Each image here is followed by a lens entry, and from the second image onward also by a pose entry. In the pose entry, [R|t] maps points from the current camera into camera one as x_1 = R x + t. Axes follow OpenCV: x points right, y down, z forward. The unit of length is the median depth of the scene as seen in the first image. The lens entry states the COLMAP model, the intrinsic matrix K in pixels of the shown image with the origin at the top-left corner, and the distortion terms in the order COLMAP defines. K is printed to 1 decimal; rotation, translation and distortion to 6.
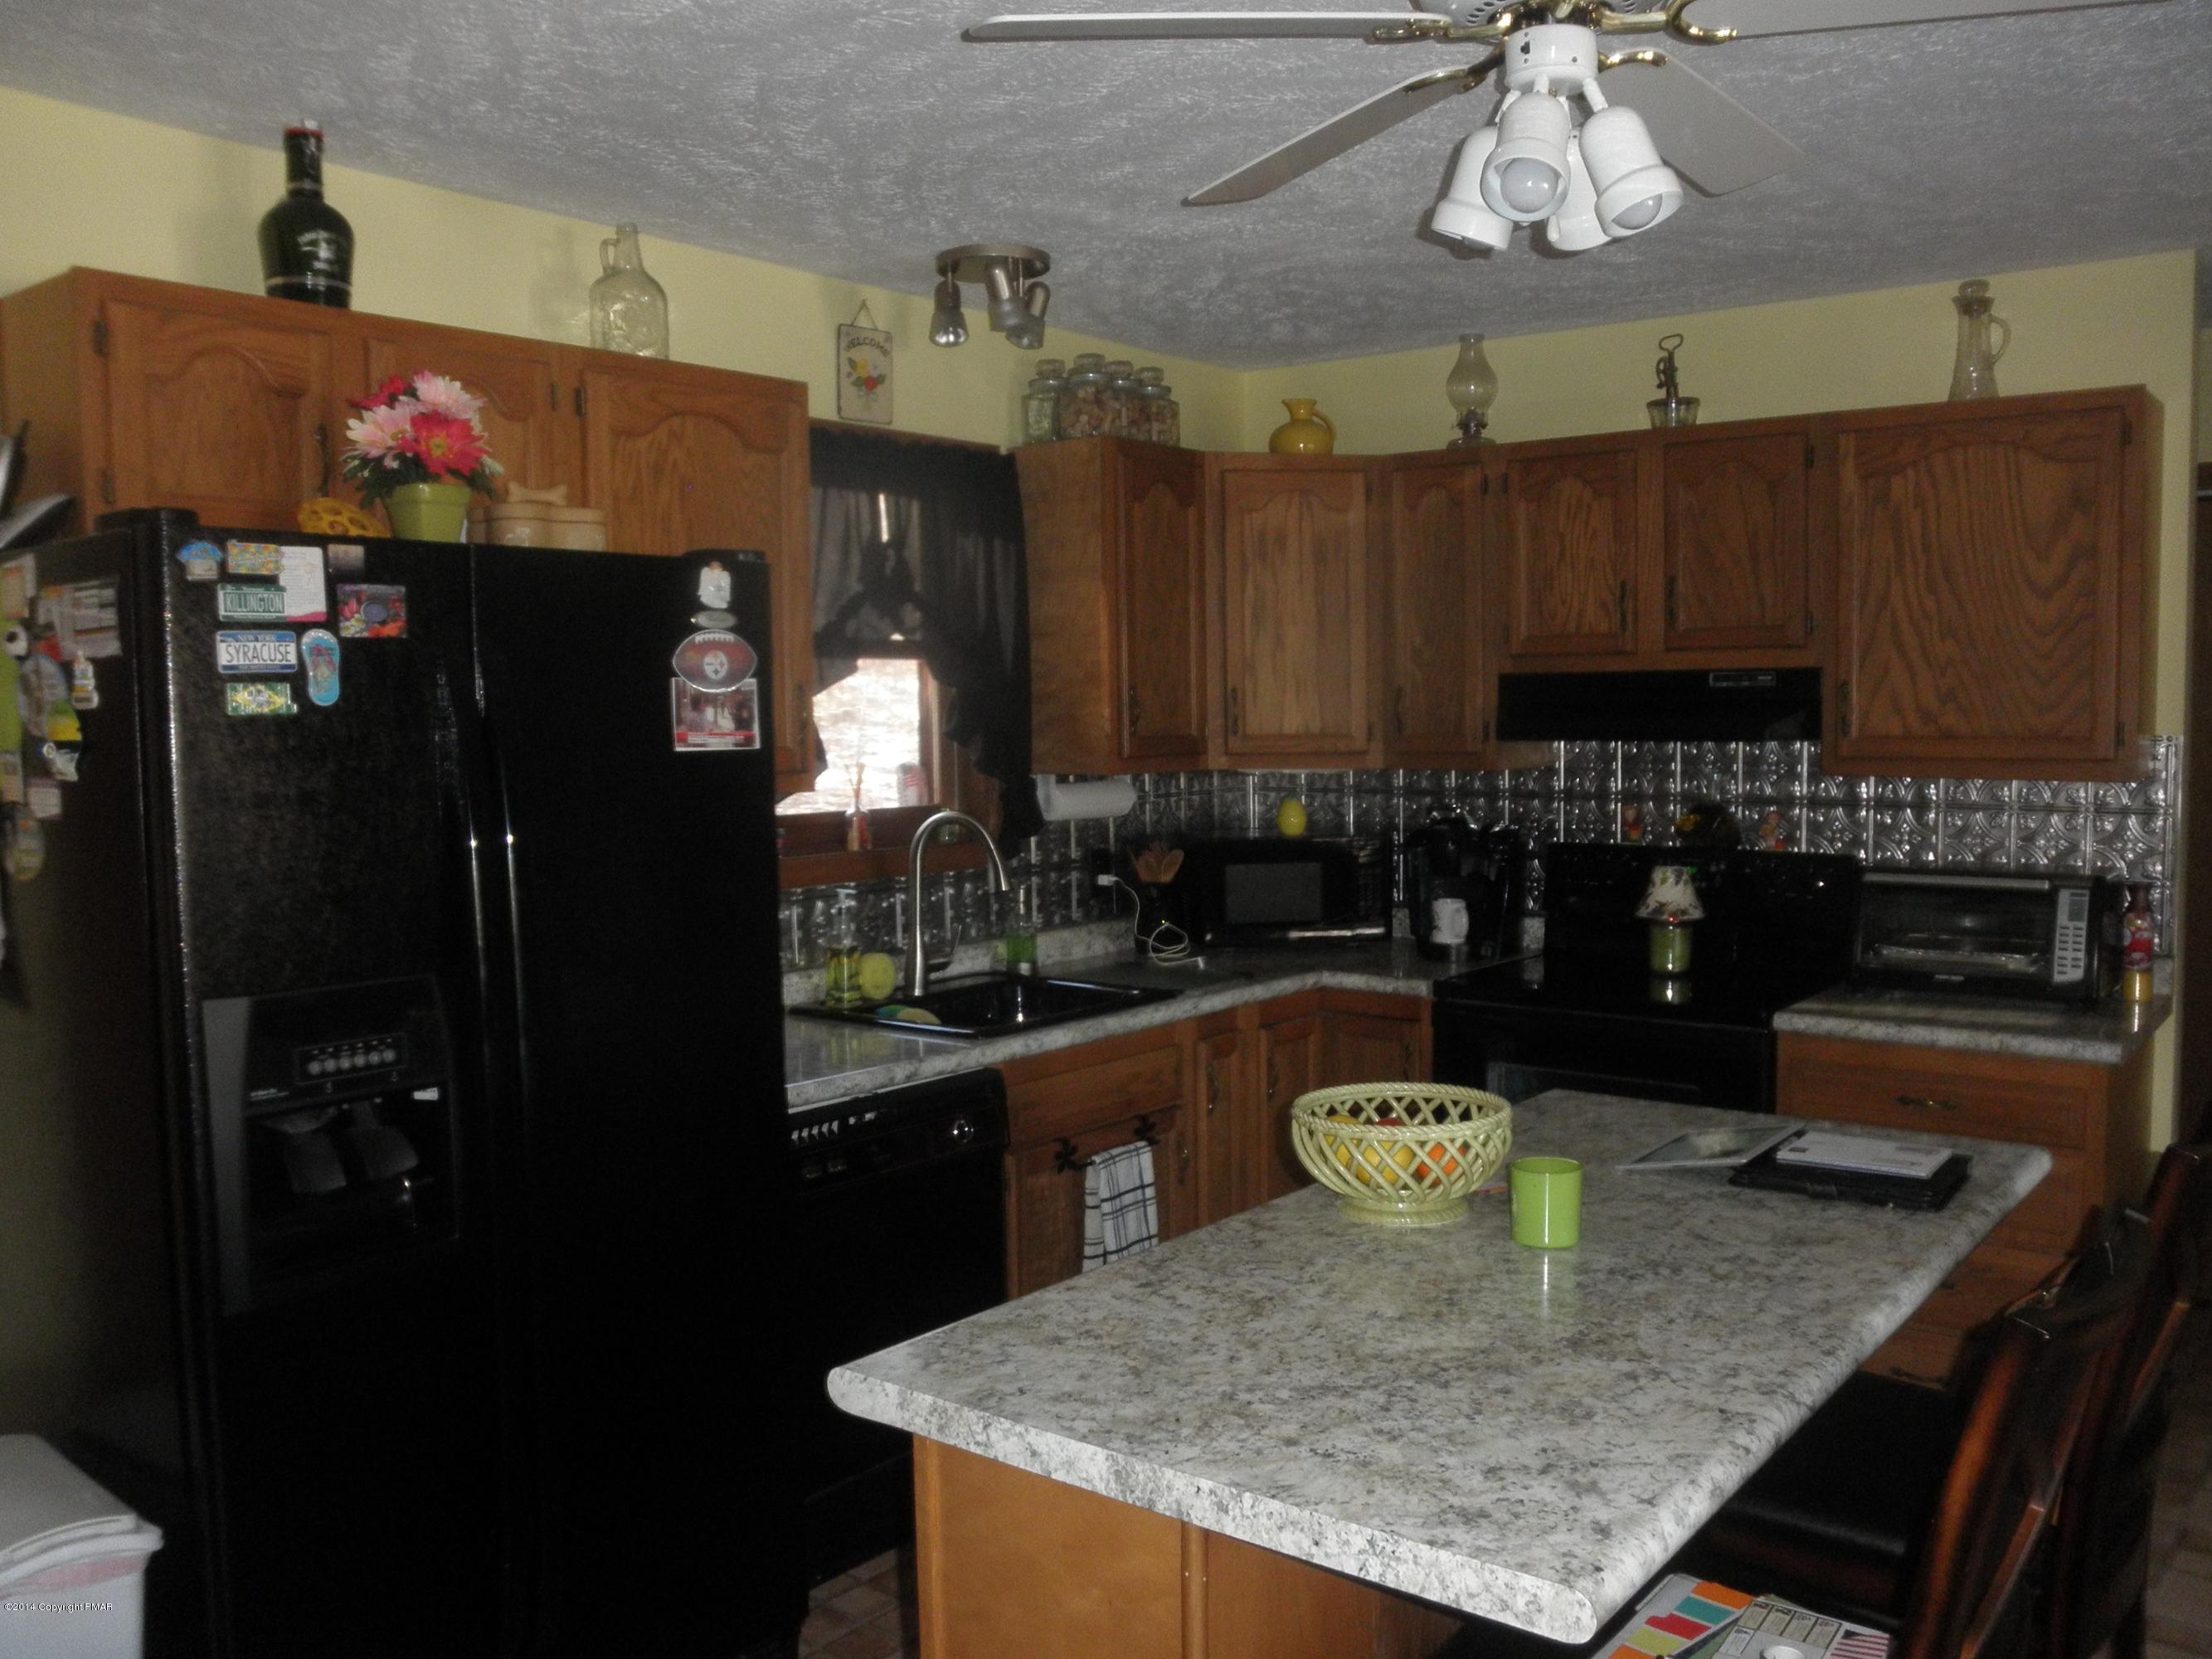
lens RADIAL K [[1802.1, 0, 1106.0], [0, 1802.1, 829.5], [0, 0, 1]] dist [-0.123380, 0.110142]
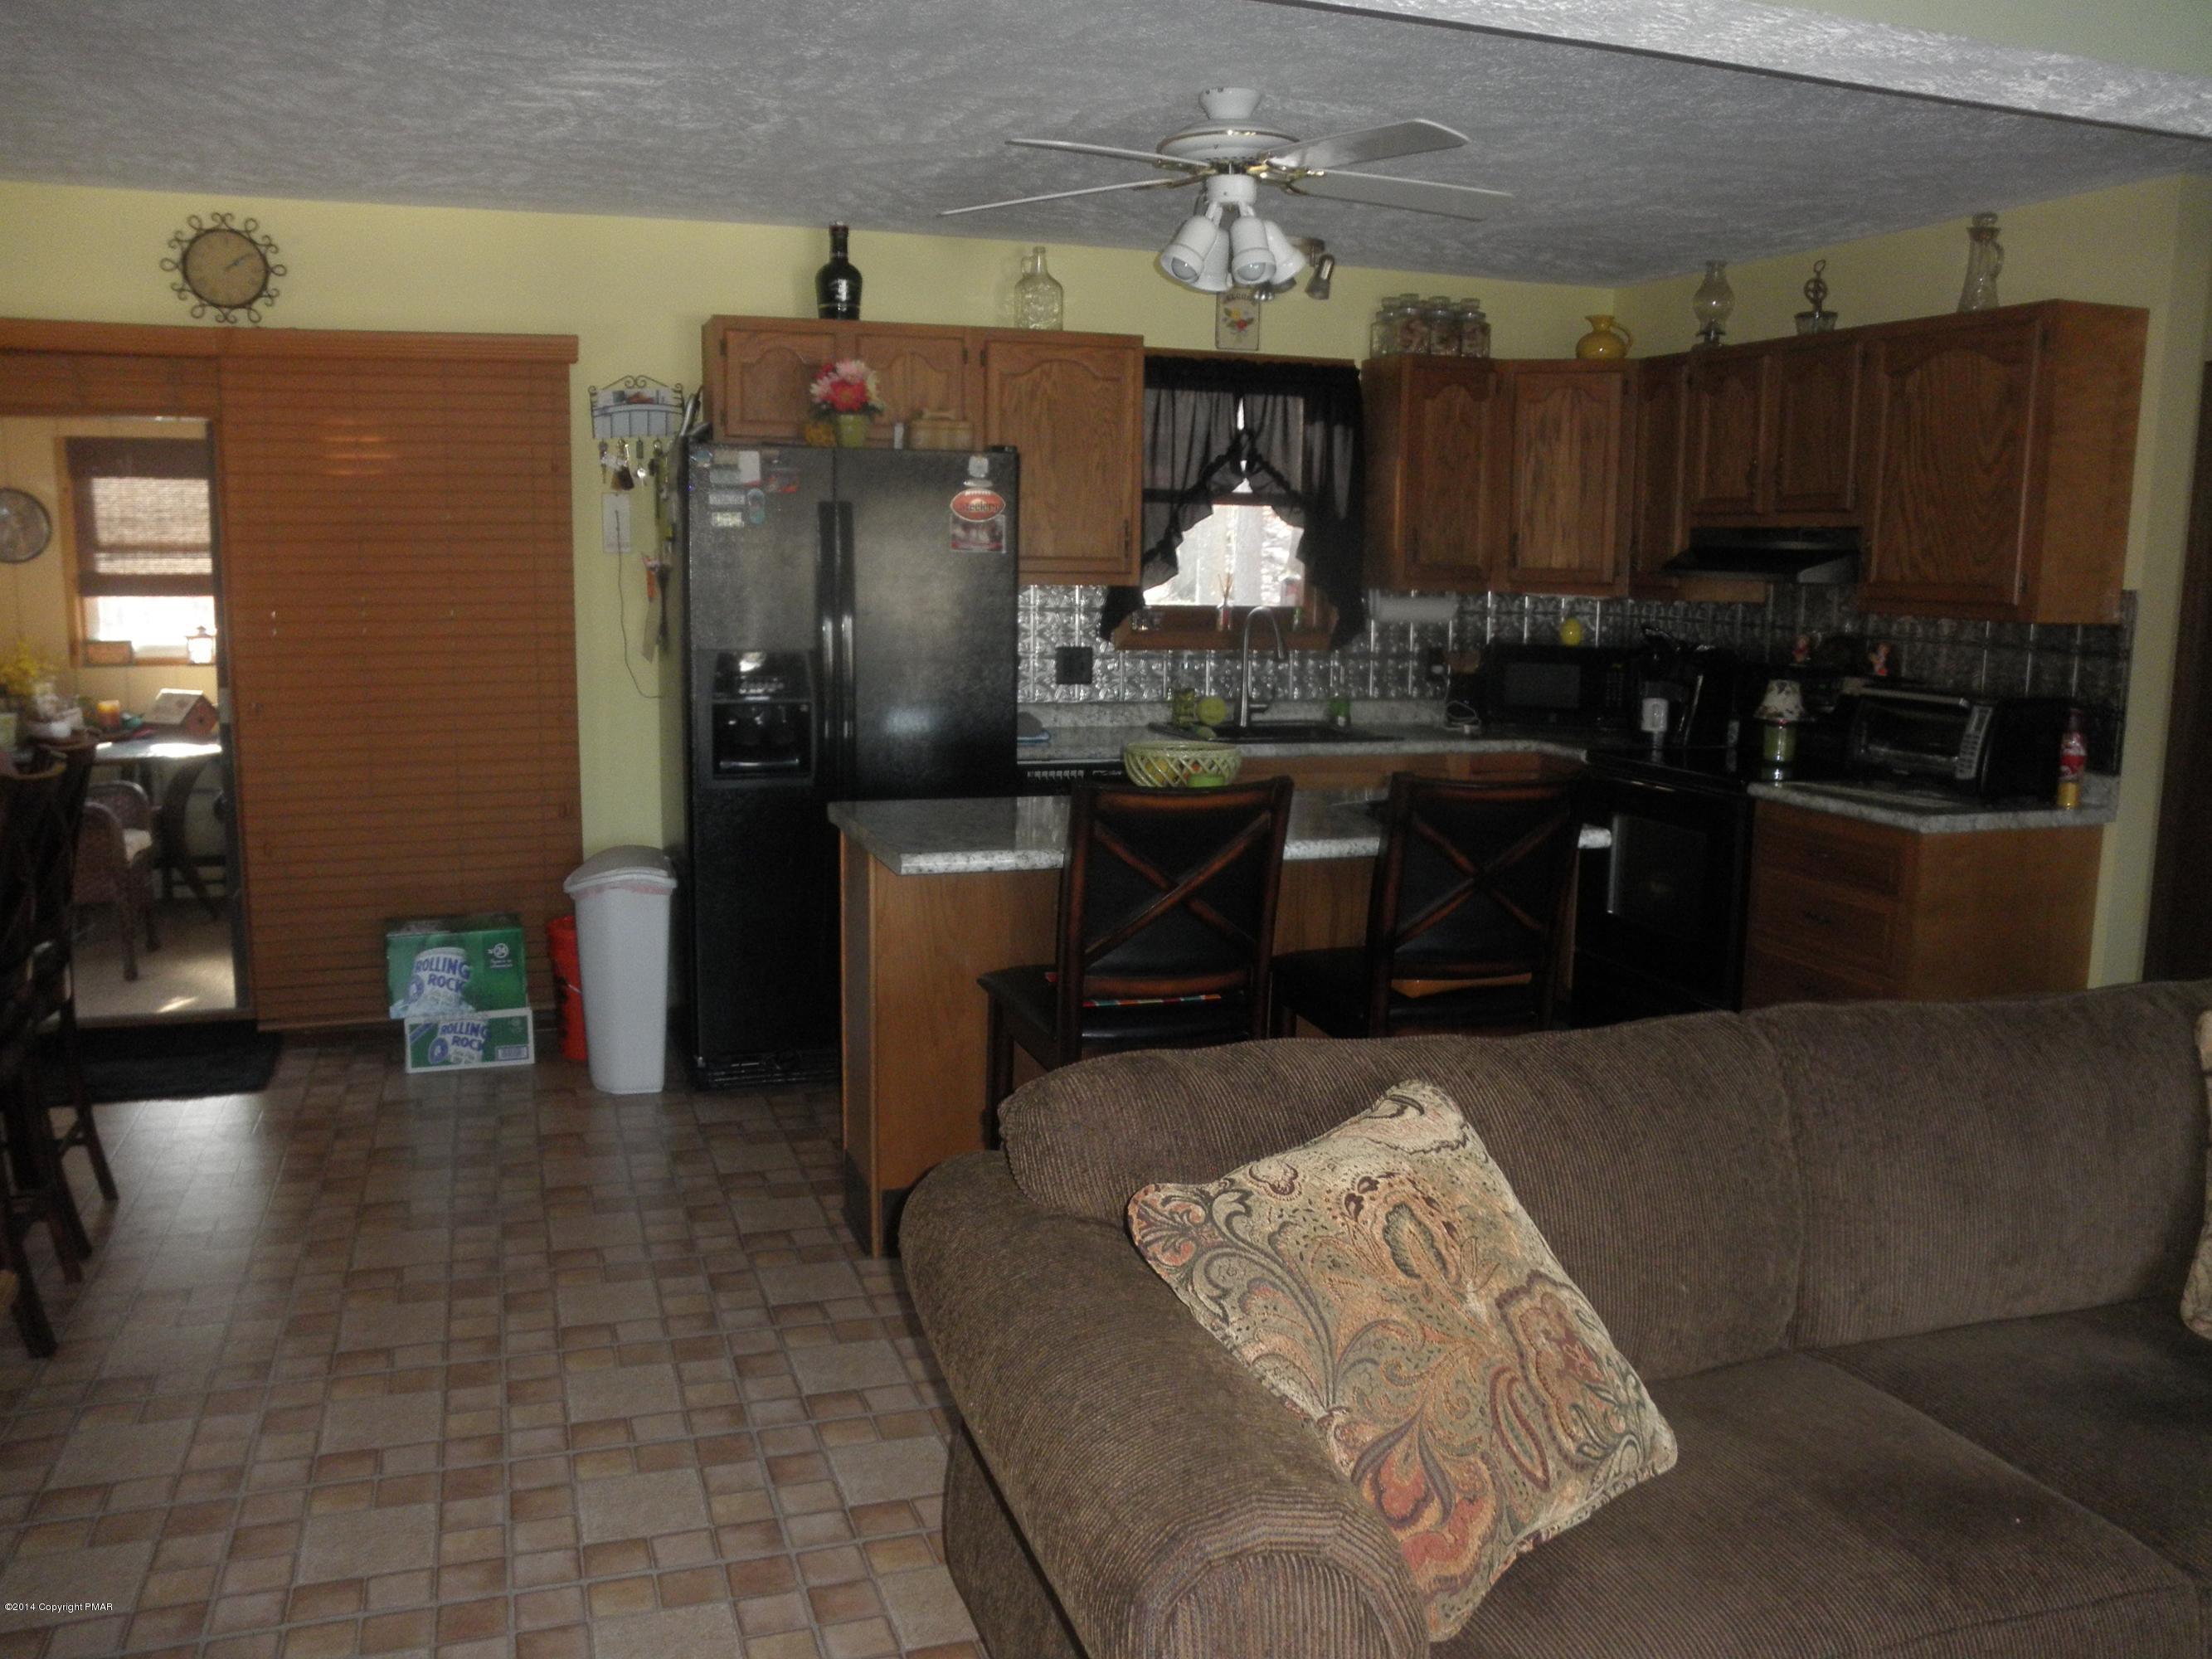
lens RADIAL K [[1779.2, 0, 1125.0], [0, 1779.2, 831.0], [0, 0, 1]] dist [-0.128010, 0.107029]
pose [[0.841387, 0.109926, -0.529135, 0.630170], [-0.063595, 0.992431, 0.105052, 0.027822], [0.536678, -0.054739, 0.842010, -0.344628]]
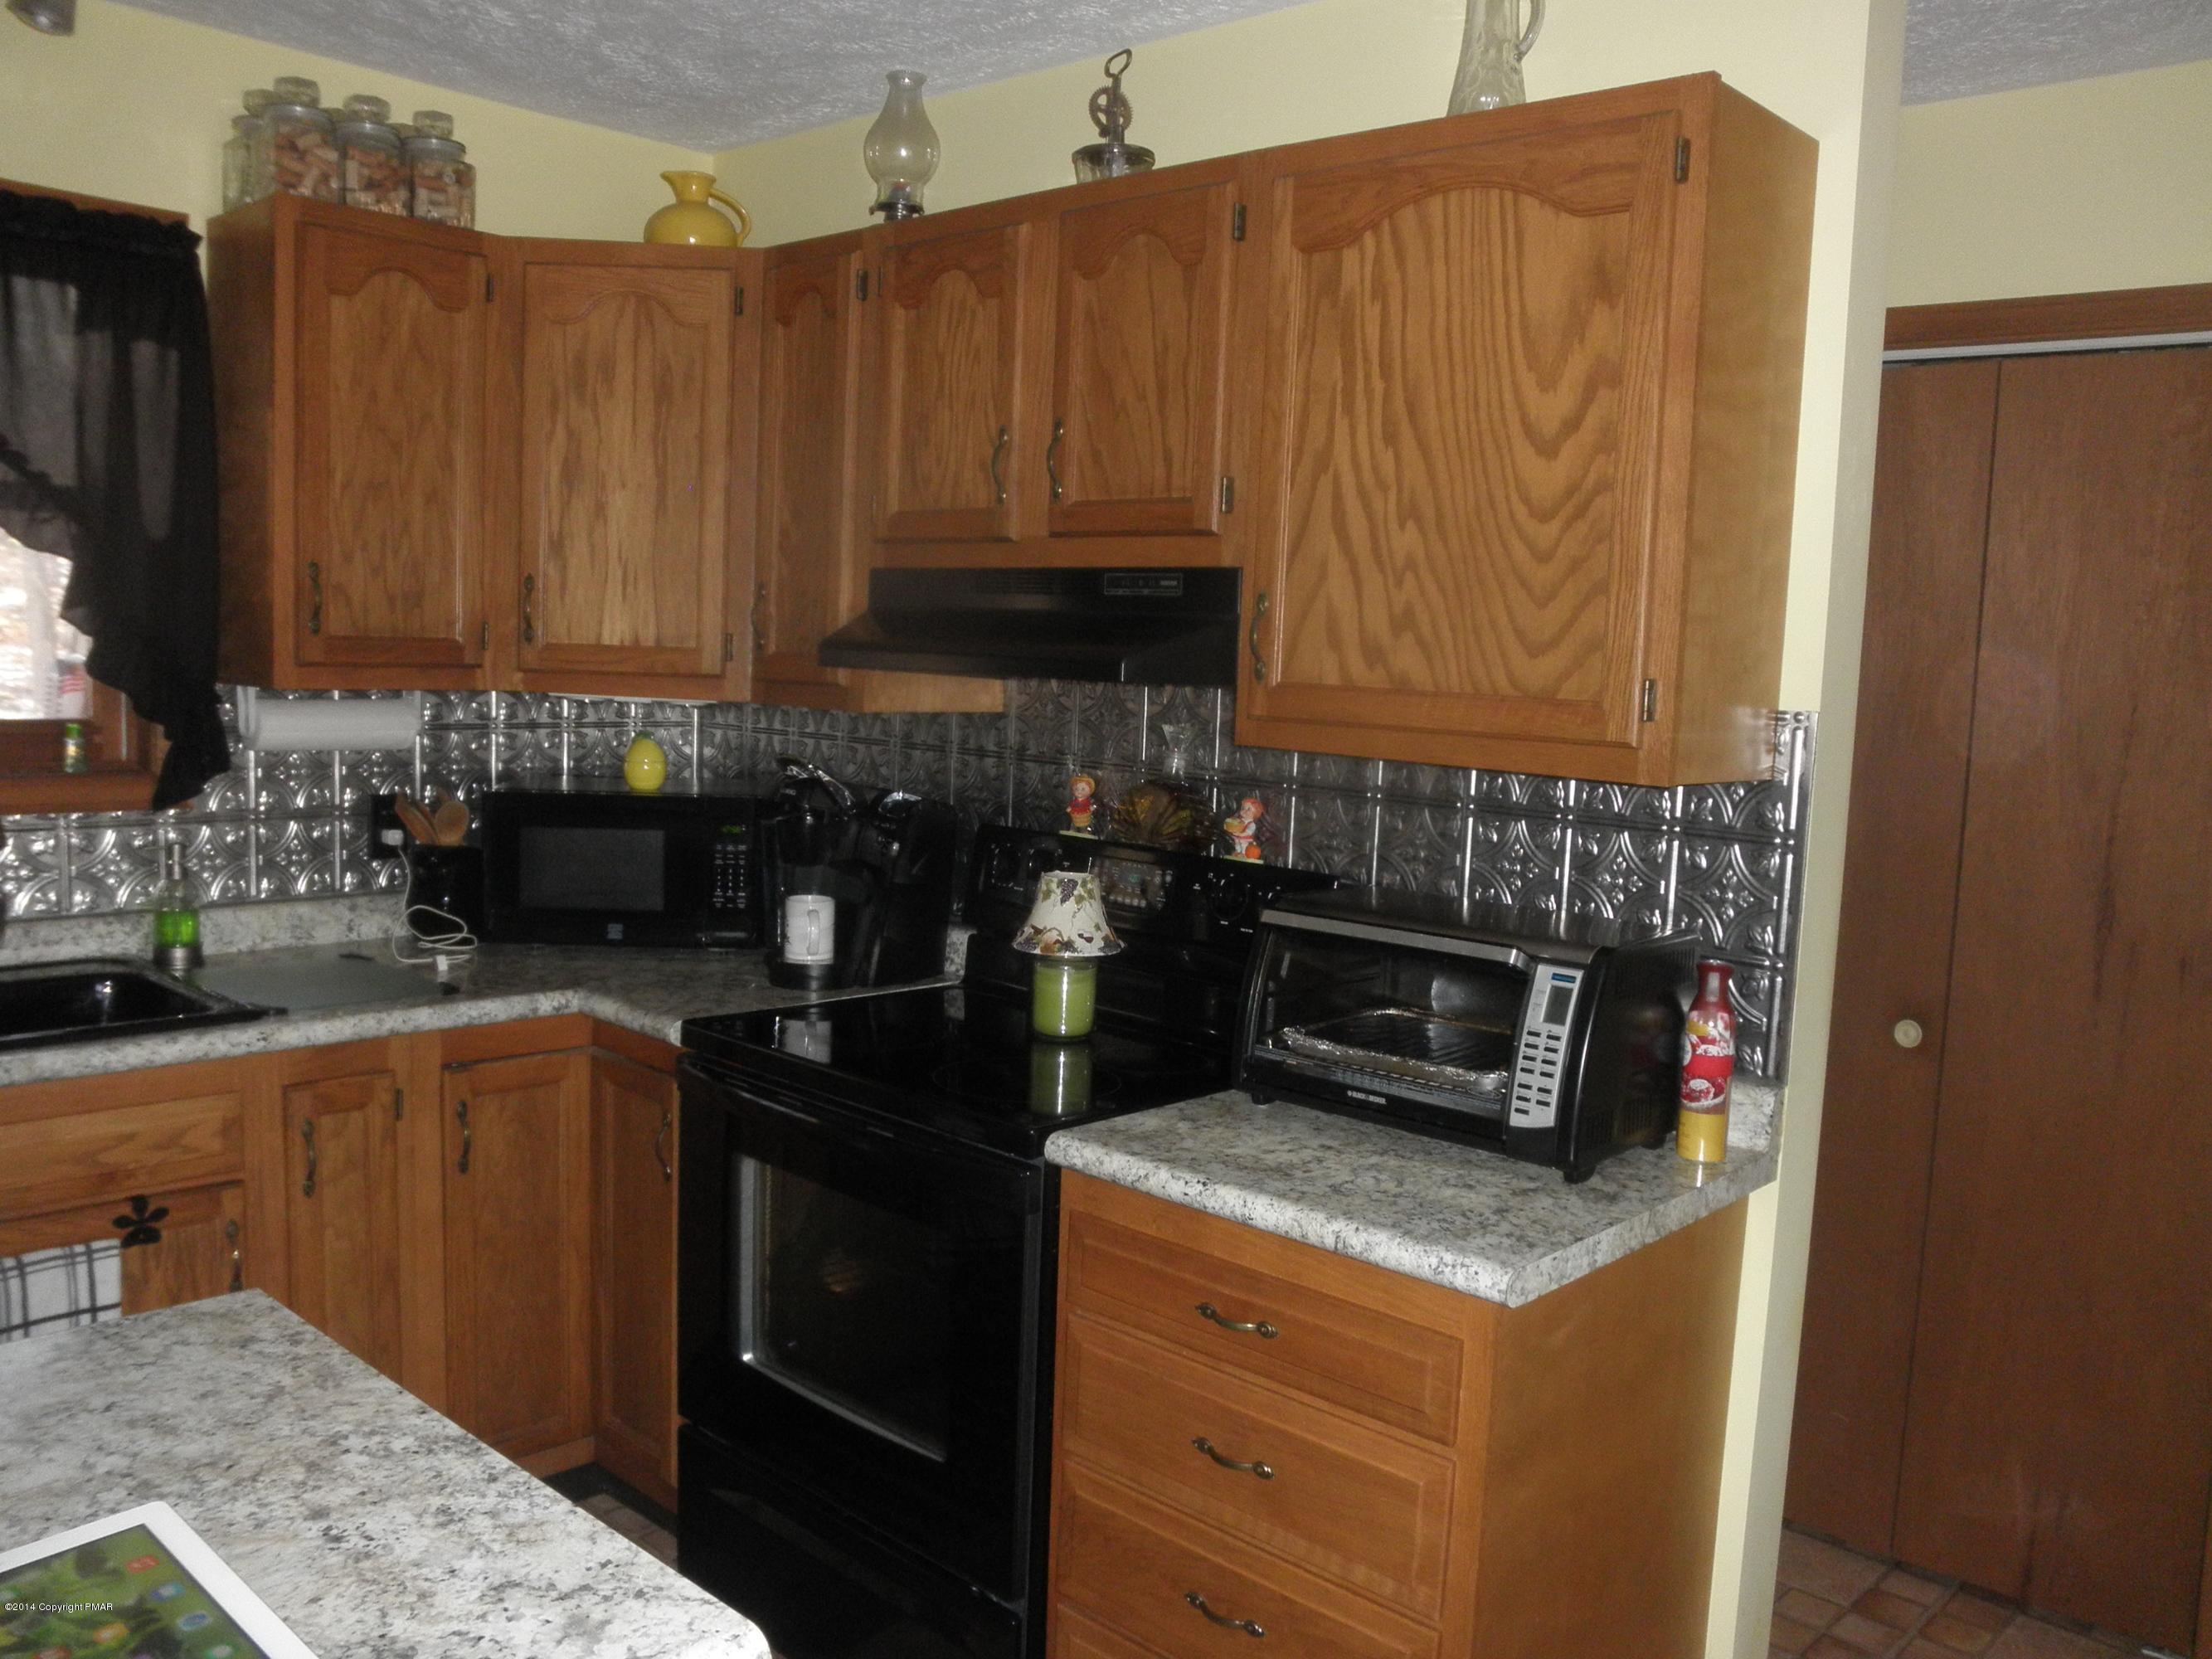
lens RADIAL K [[1779.2, 0, 1125.0], [0, 1779.2, 831.0], [0, 0, 1]] dist [-0.128010, 0.107029]
pose [[0.995746, 0.061526, -0.068587, 0.401802], [-0.059133, 0.997586, 0.036394, -0.020335], [0.070660, -0.032184, 0.996981, 0.375823]]
